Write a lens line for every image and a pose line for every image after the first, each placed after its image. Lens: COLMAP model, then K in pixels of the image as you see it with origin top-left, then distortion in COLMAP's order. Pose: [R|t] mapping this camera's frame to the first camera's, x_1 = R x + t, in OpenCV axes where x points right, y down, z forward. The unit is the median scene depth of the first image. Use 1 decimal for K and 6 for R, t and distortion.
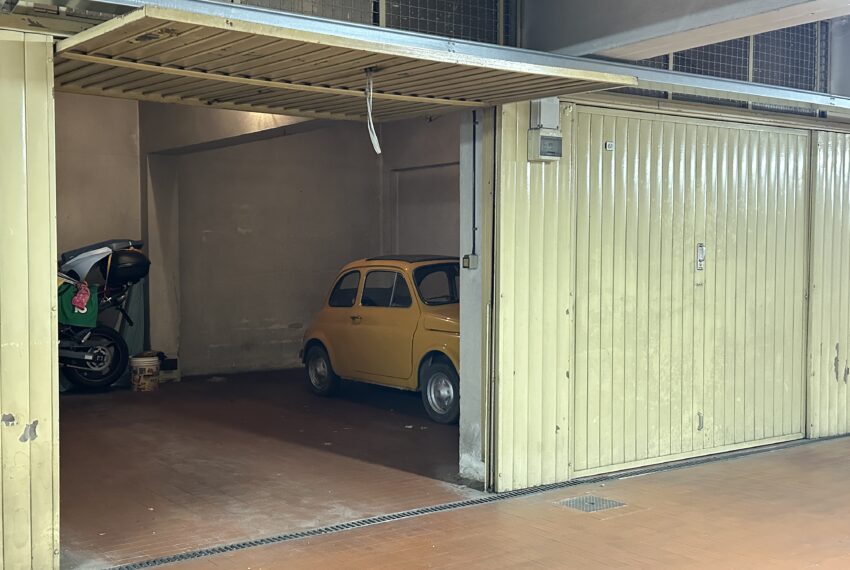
lens RADIAL K [[1047.8, 0, 424.6], [0, 1047.8, 287.3], [0, 0, 1]] dist [0.000364, 0.000000]
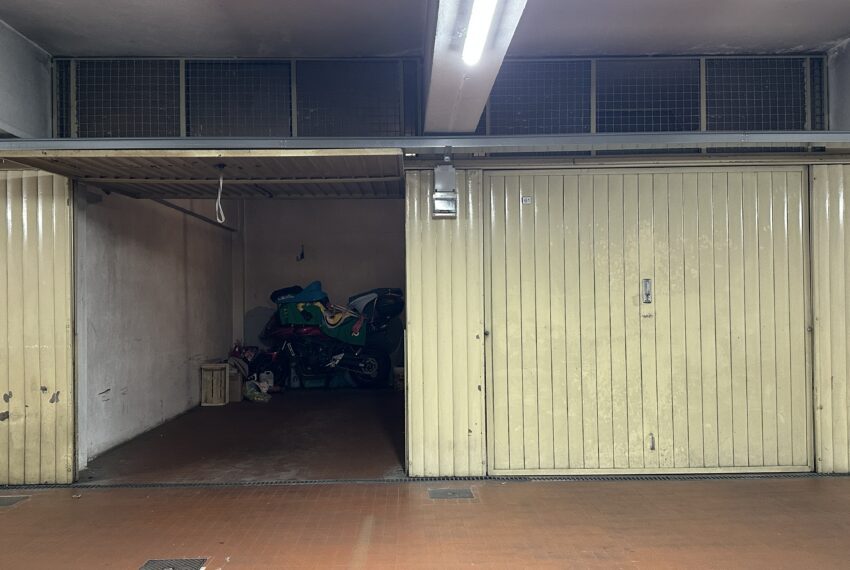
lens RADIAL K [[740.2, 0, 422.5], [0, 740.2, 281.0], [0, 0, 1]] dist [0.034023, -0.066101]
pose [[0.810150, -0.026982, -0.585601, 0.534612], [-0.008440, 0.998300, -0.057673, 0.007573], [0.586162, 0.051666, 0.808545, 0.225342]]
